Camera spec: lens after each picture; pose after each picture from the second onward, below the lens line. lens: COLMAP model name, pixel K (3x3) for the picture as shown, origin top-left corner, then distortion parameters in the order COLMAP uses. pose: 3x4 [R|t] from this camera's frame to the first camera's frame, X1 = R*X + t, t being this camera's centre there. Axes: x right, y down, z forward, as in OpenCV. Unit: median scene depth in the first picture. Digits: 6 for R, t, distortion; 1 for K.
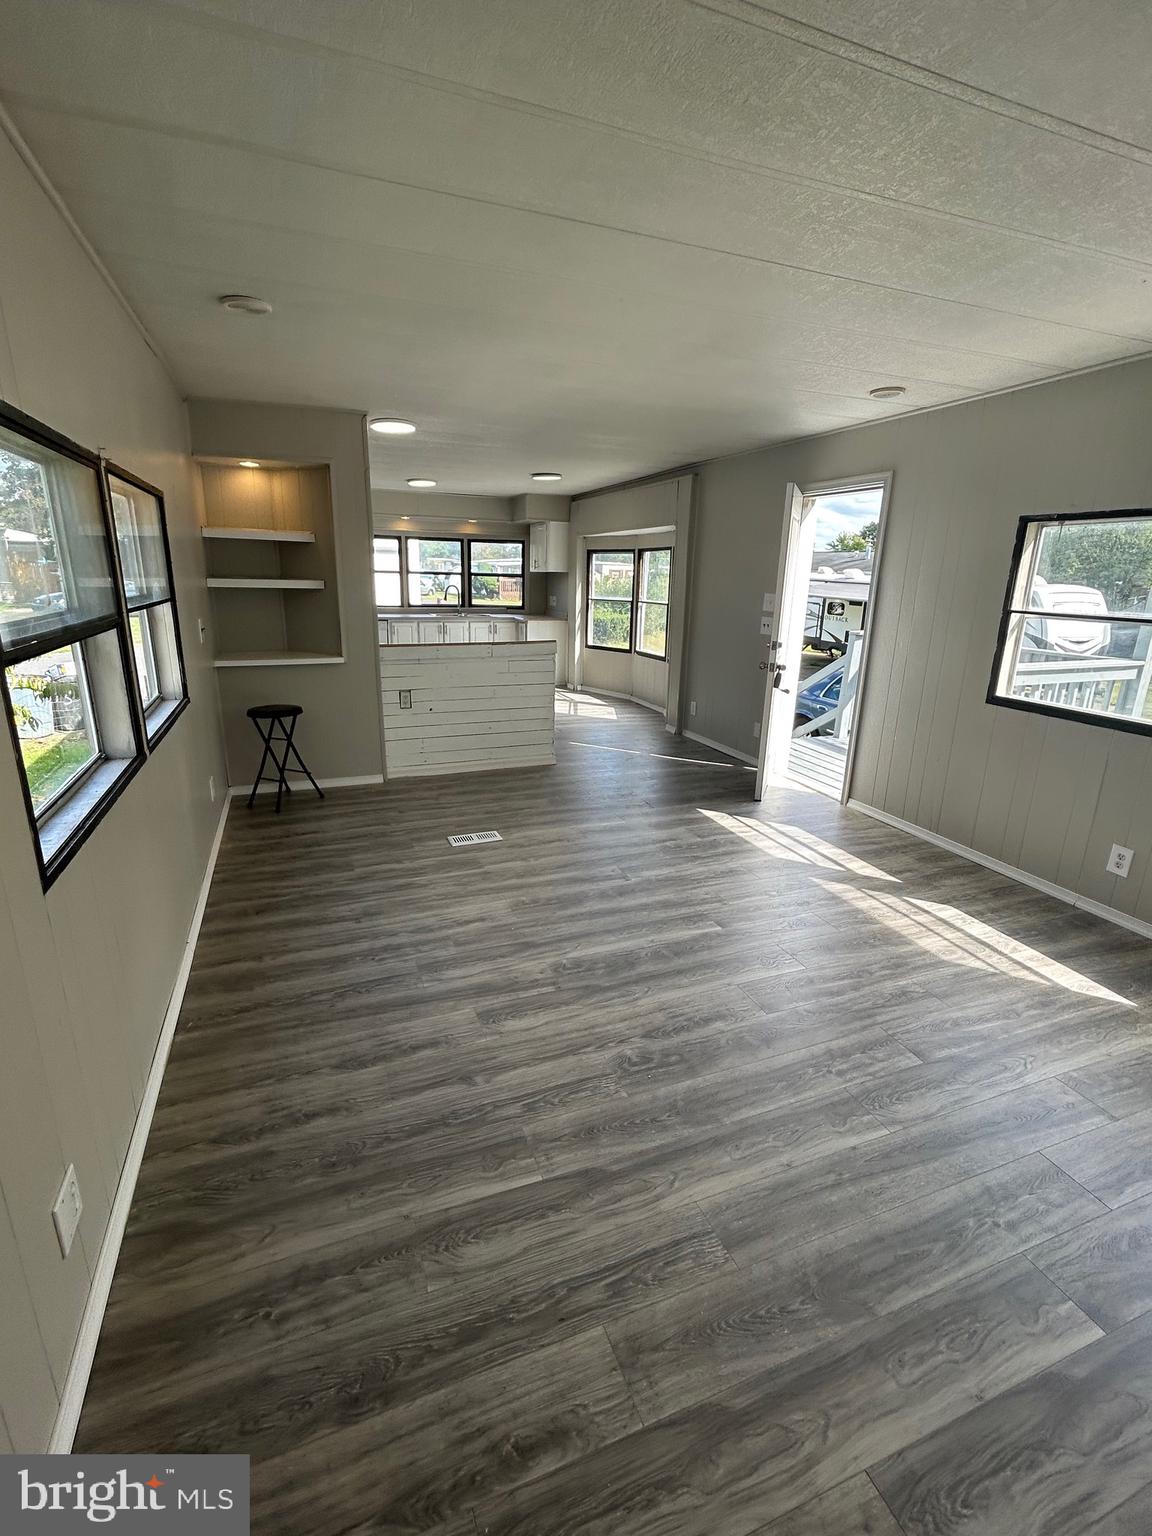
lens RADIAL K [[698.6, 0, 576.6], [0, 698.6, 764.0], [0, 0, 1]] dist [-0.003796, 0.002959]
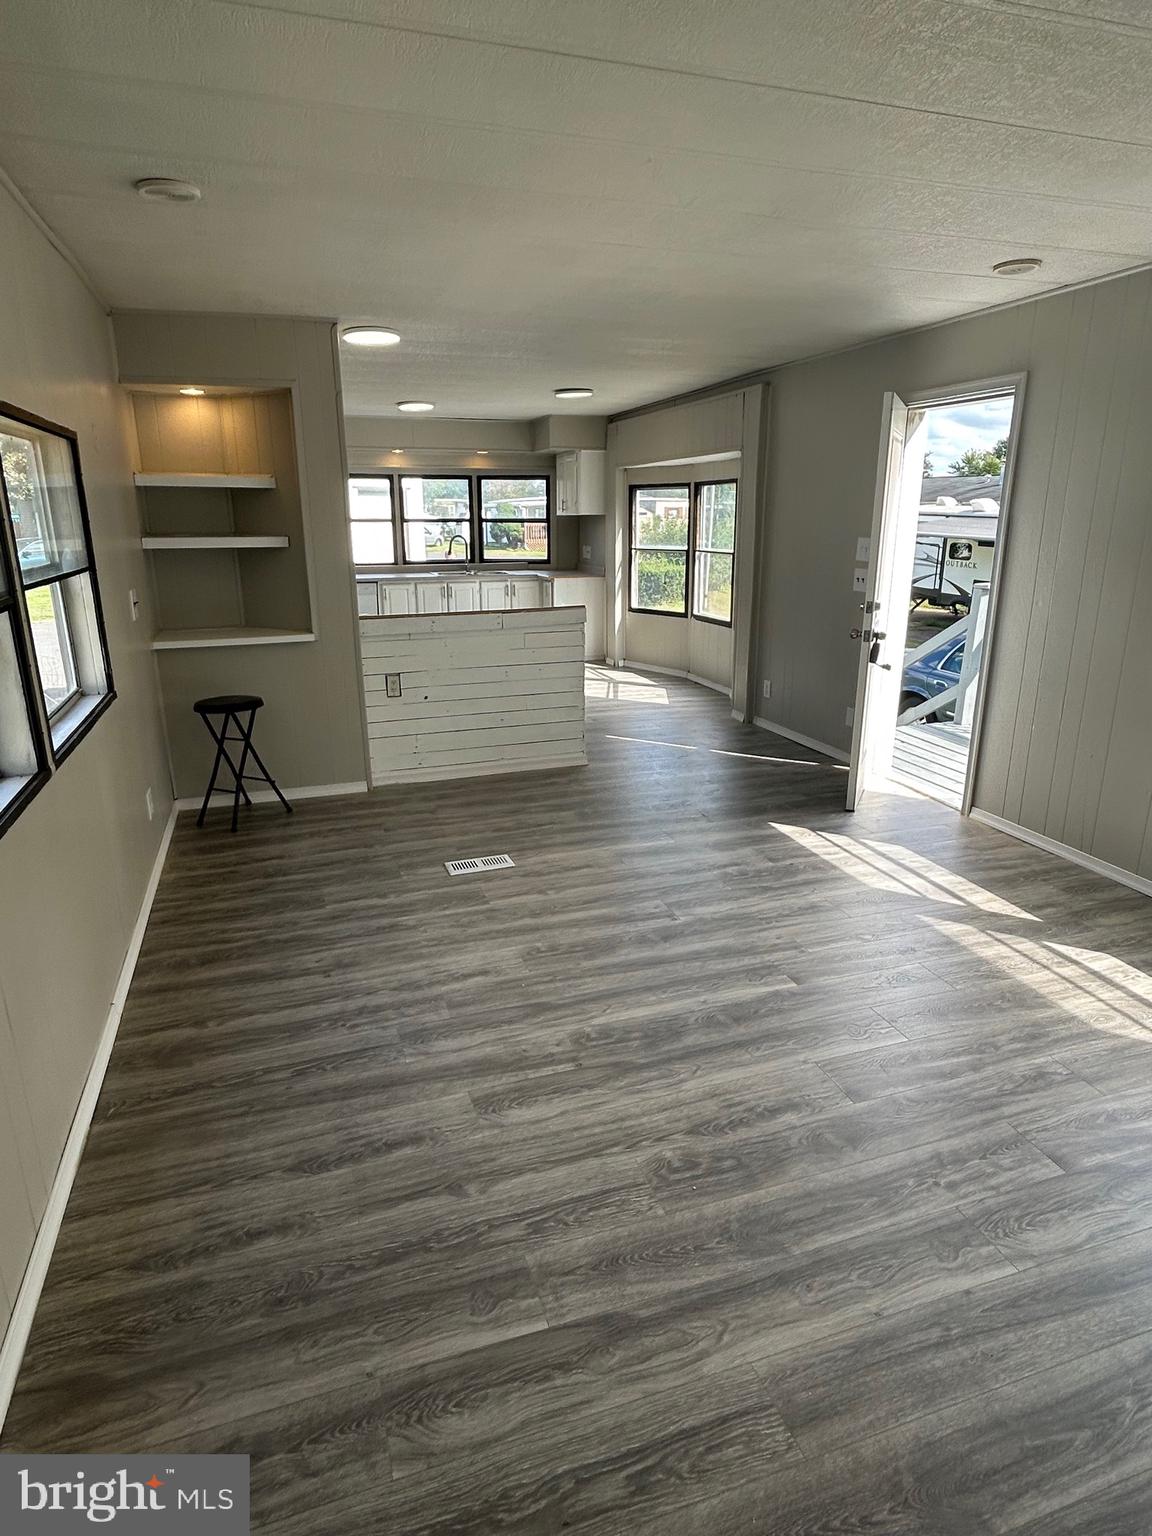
lens RADIAL K [[887.6, 0, 577.9], [0, 887.6, 766.2], [0, 0, 1]] dist [-0.003945, 0.003617]
pose [[0.998427, -0.011512, -0.054875, 0.022619], [0.012108, 0.999871, 0.010532, -0.014467], [0.054747, -0.011180, 0.998438, 0.021784]]
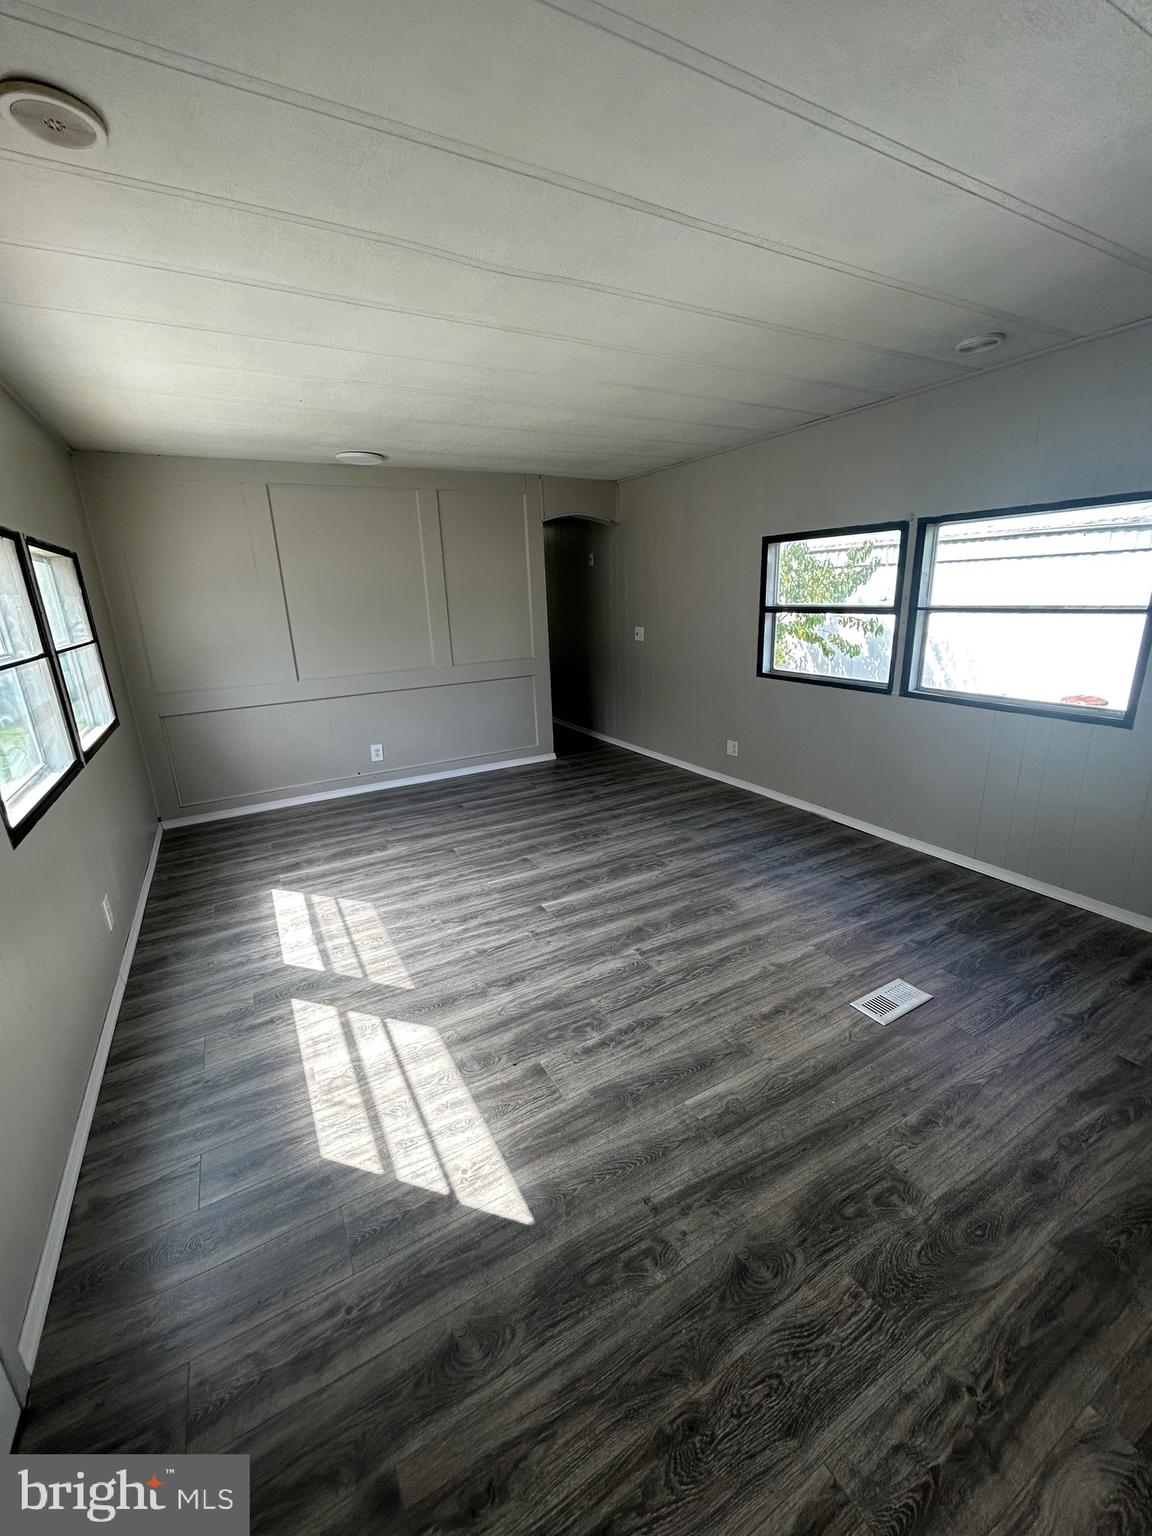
lens RADIAL K [[620.4, 0, 569.0], [0, 620.4, 762.2], [0, 0, 1]] dist [-0.002121, 0.001680]
pose [[-0.992212, 0.048979, -0.114527, 0.241420], [-0.016938, 0.857854, 0.513615, -0.437402], [0.123404, 0.511555, -0.850343, 1.575236]]
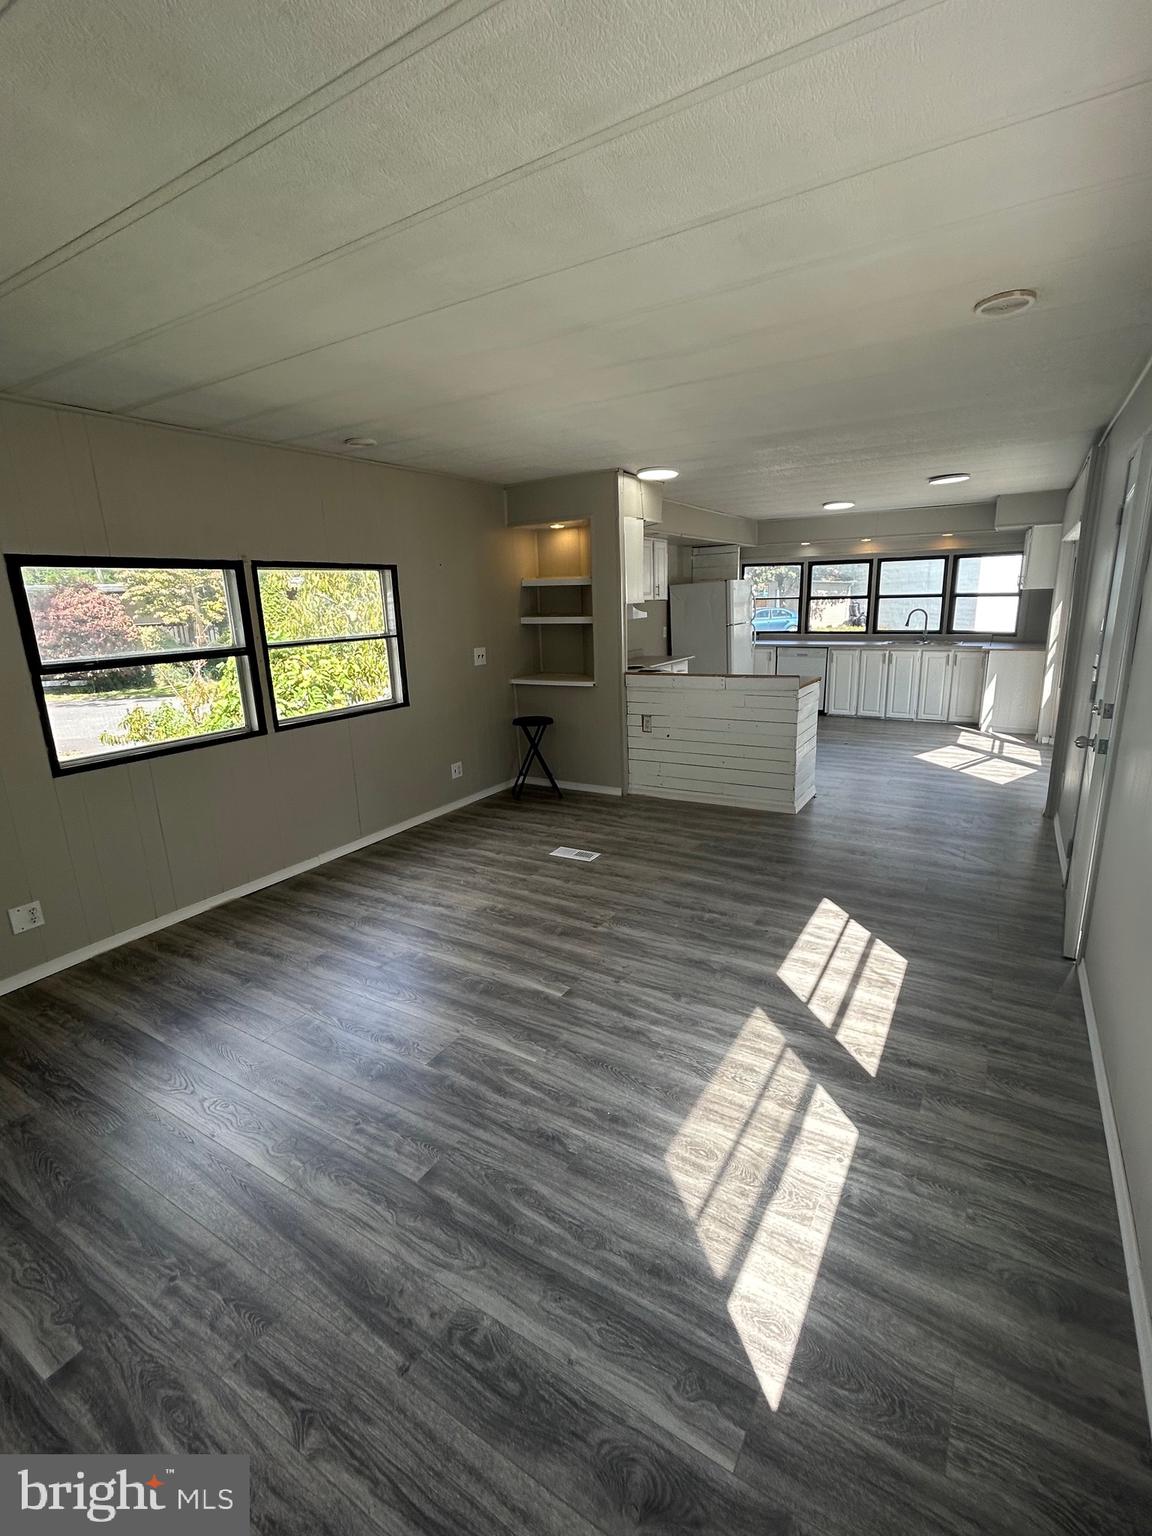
lens RADIAL K [[698.6, 0, 581.8], [0, 698.6, 766.0], [0, 0, 1]] dist [-0.003796, 0.002959]
pose [[0.605394, 0.148418, -0.781966, 0.808466], [-0.168681, 0.984068, 0.056185, -0.106165], [0.777846, 0.097889, 0.620784, 0.381032]]
